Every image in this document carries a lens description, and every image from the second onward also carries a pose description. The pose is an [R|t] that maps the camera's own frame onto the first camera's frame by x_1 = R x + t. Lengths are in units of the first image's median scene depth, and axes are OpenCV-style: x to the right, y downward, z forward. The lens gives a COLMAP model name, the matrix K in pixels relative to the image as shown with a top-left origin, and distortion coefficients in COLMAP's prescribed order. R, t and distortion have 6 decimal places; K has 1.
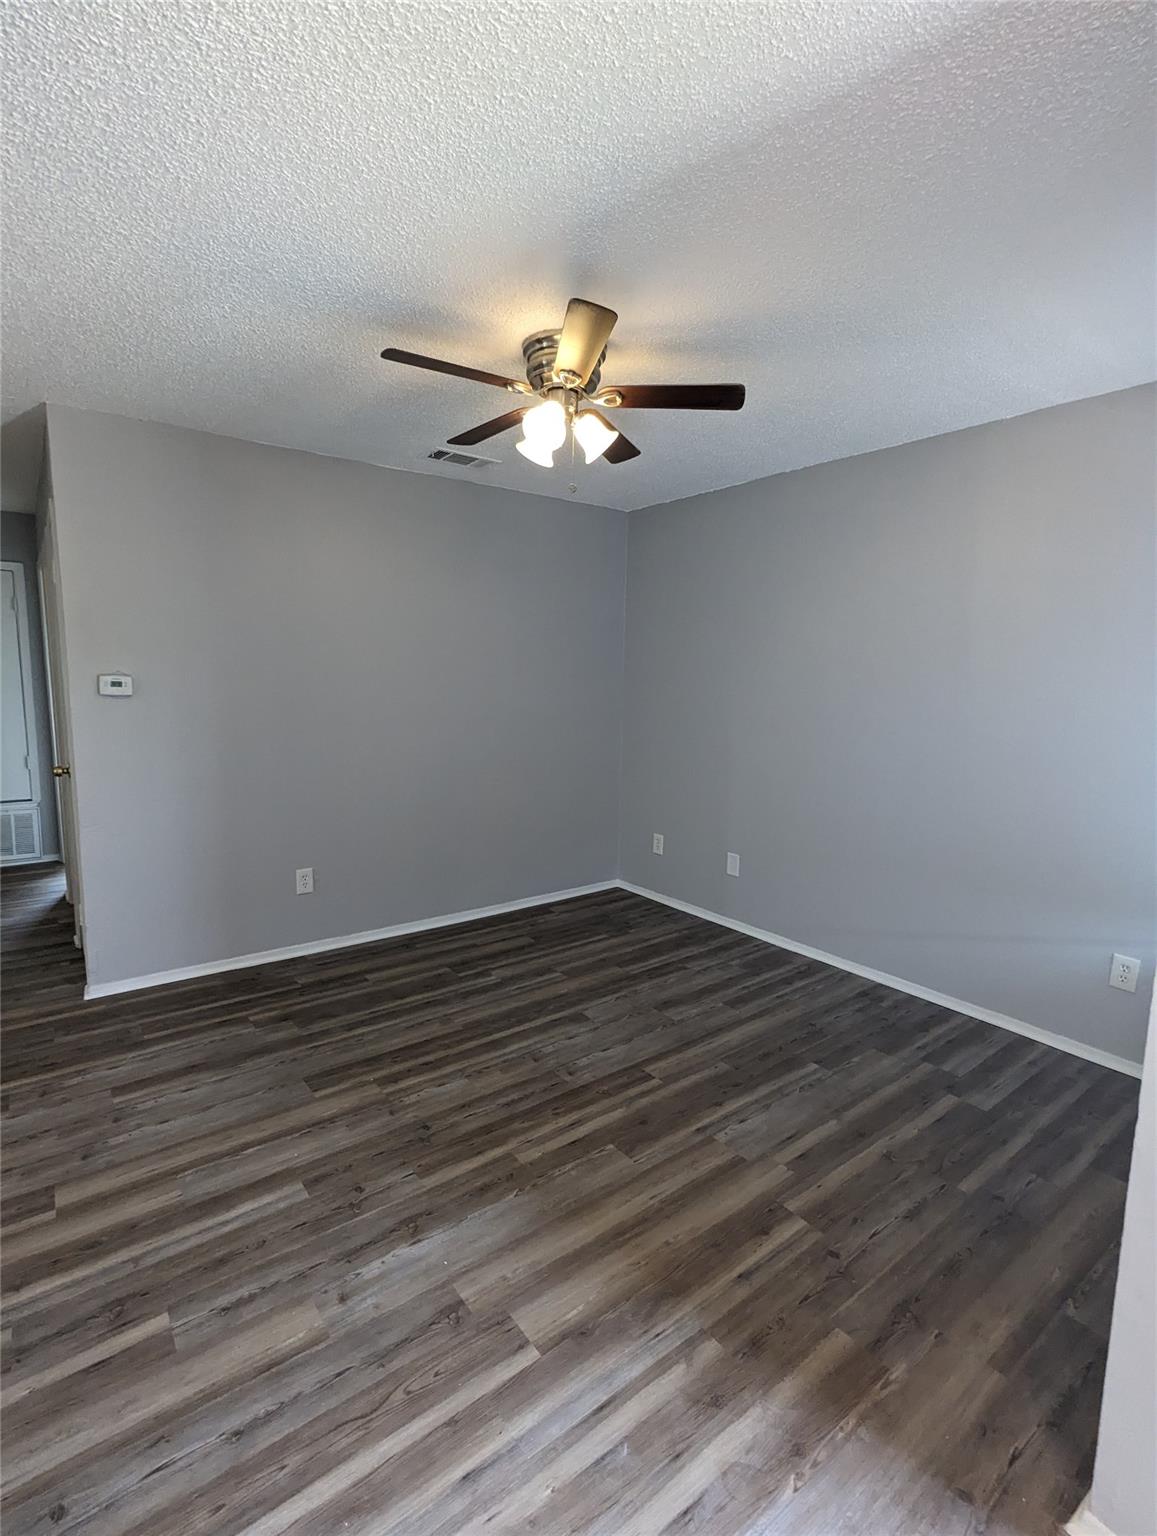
lens RADIAL K [[733.8, 0, 572.1], [0, 733.8, 767.3], [0, 0, 1]] dist [-0.005957, 0.005227]
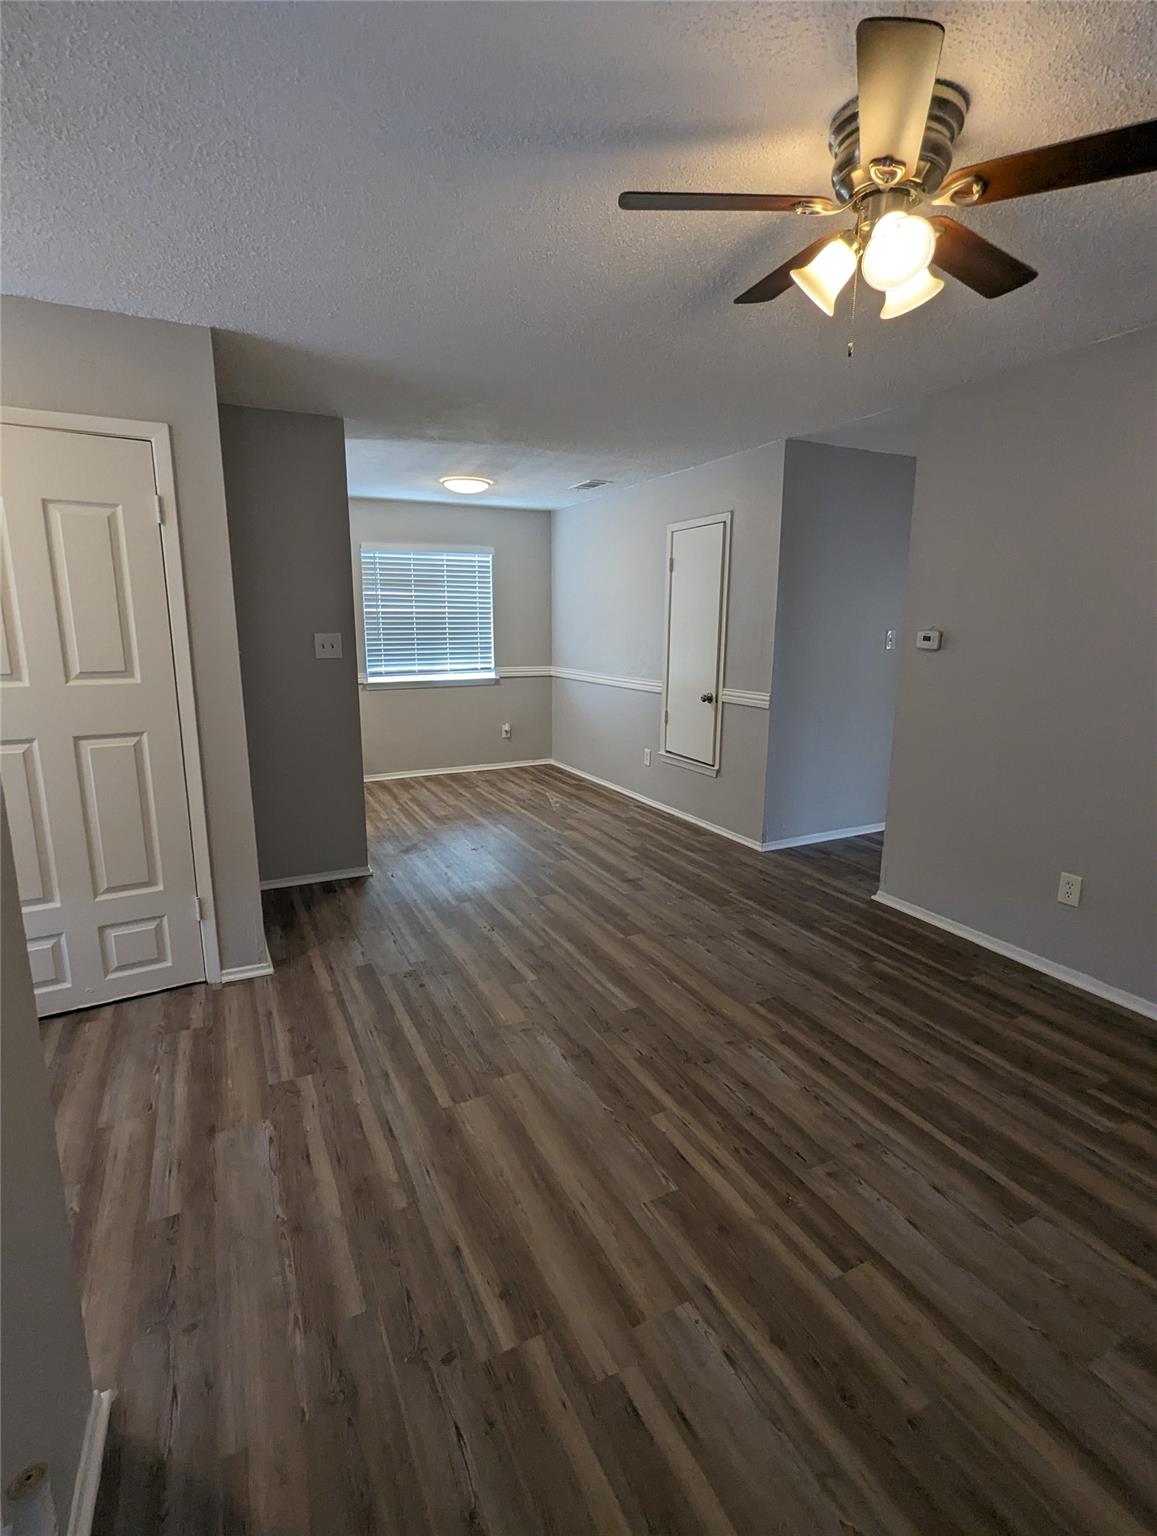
lens RADIAL K [[733.8, 0, 572.1], [0, 733.8, 767.3], [0, 0, 1]] dist [-0.005957, 0.005227]
pose [[-0.187078, 0.176716, -0.966319, 0.671011], [-0.133749, 0.969944, 0.203273, -0.089575], [0.973197, 0.167272, -0.157819, 0.783579]]
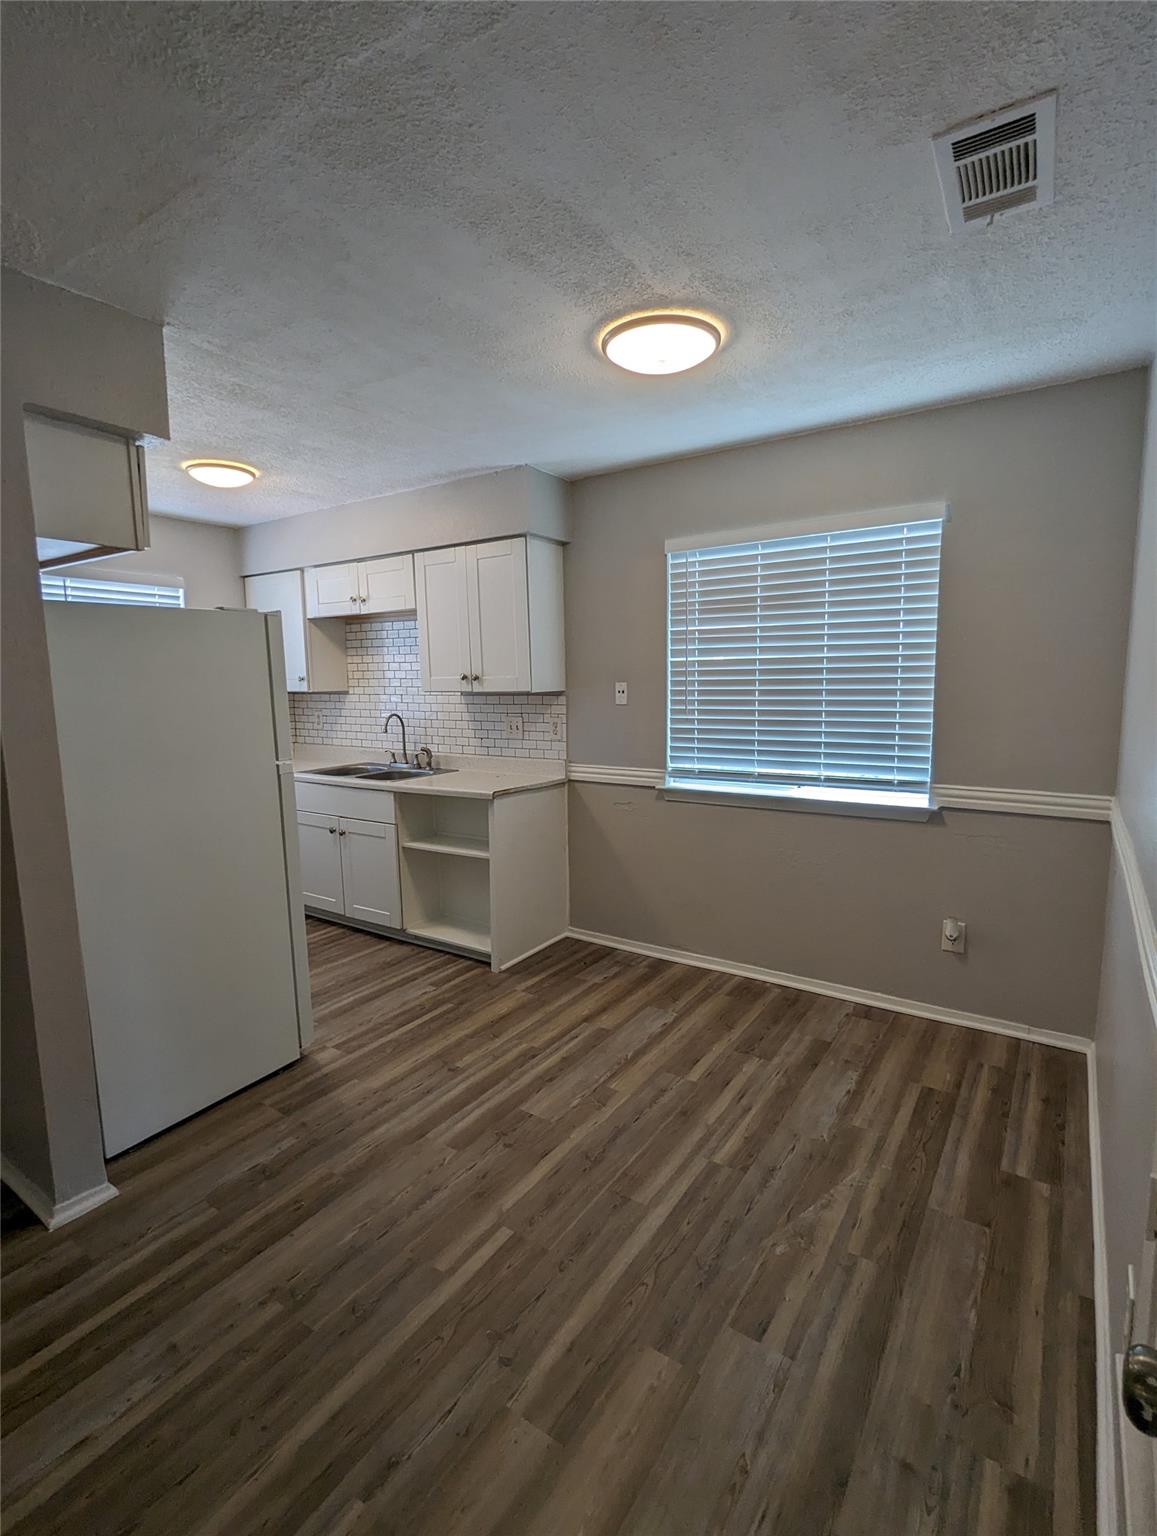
lens RADIAL K [[733.8, 0, 572.1], [0, 733.8, 767.3], [0, 0, 1]] dist [-0.005957, 0.005227]
pose [[-0.946938, 0.036636, -0.319322, -0.991038], [-0.043991, 0.969361, 0.241670, -0.134454], [0.318392, 0.242893, -0.916313, 0.879750]]
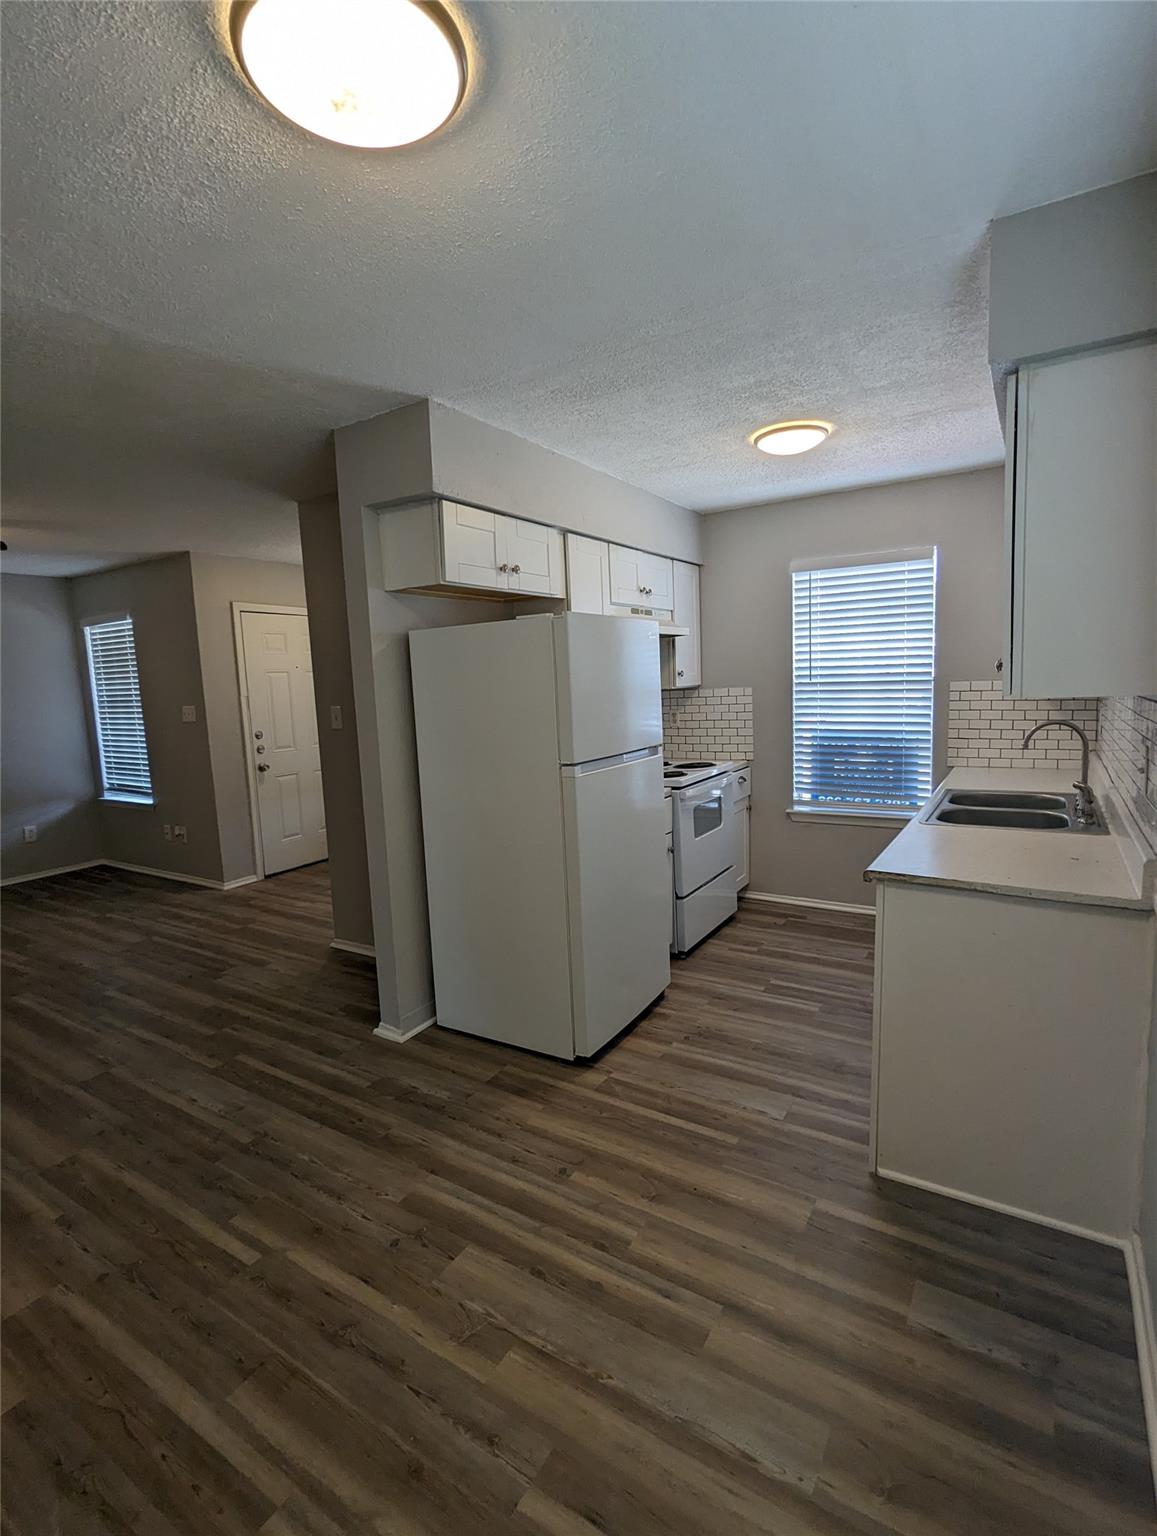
lens RADIAL K [[733.8, 0, 572.1], [0, 733.8, 767.3], [0, 0, 1]] dist [-0.005957, 0.005227]
pose [[-0.351200, -0.116515, 0.929022, -1.846337], [0.156293, 0.971010, 0.180865, -0.057869], [-0.923164, 0.208719, -0.322808, 0.161597]]
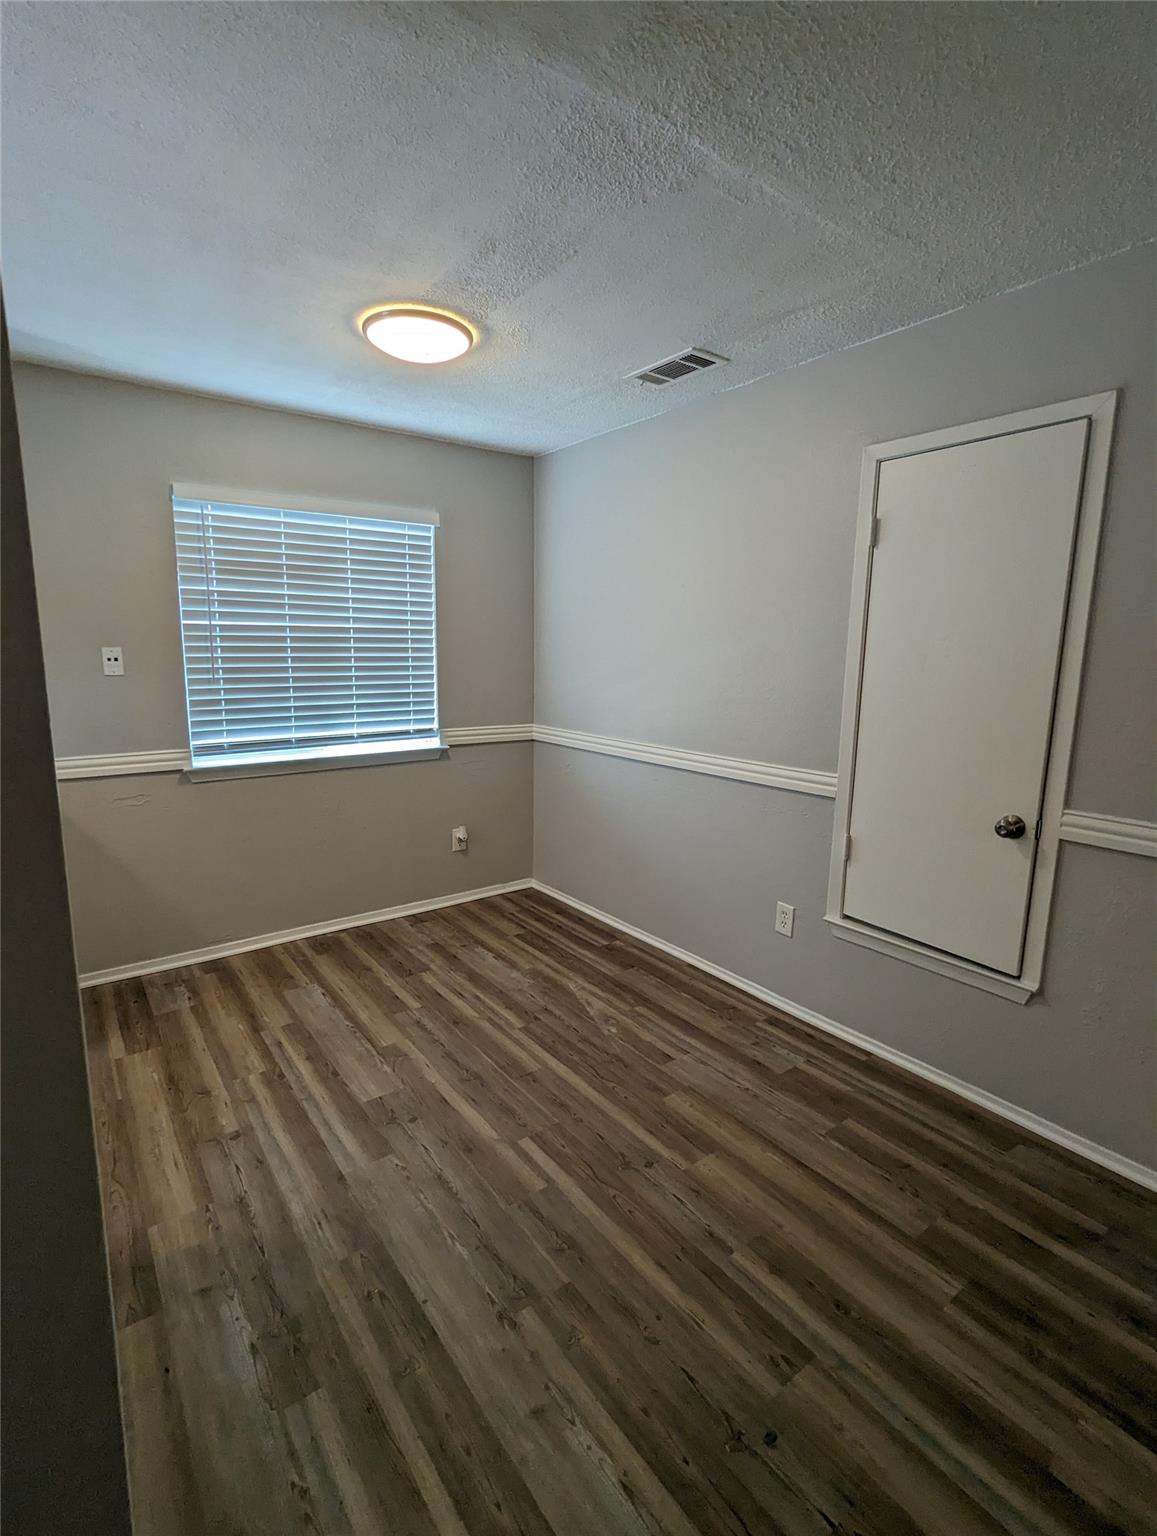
lens RADIAL K [[733.8, 0, 572.1], [0, 733.8, 767.3], [0, 0, 1]] dist [-0.005957, 0.005227]
pose [[-0.009197, 0.148323, -0.988896, -0.413143], [-0.142376, 0.978668, 0.148113, -0.045054], [0.989770, 0.142157, 0.012117, 0.299266]]
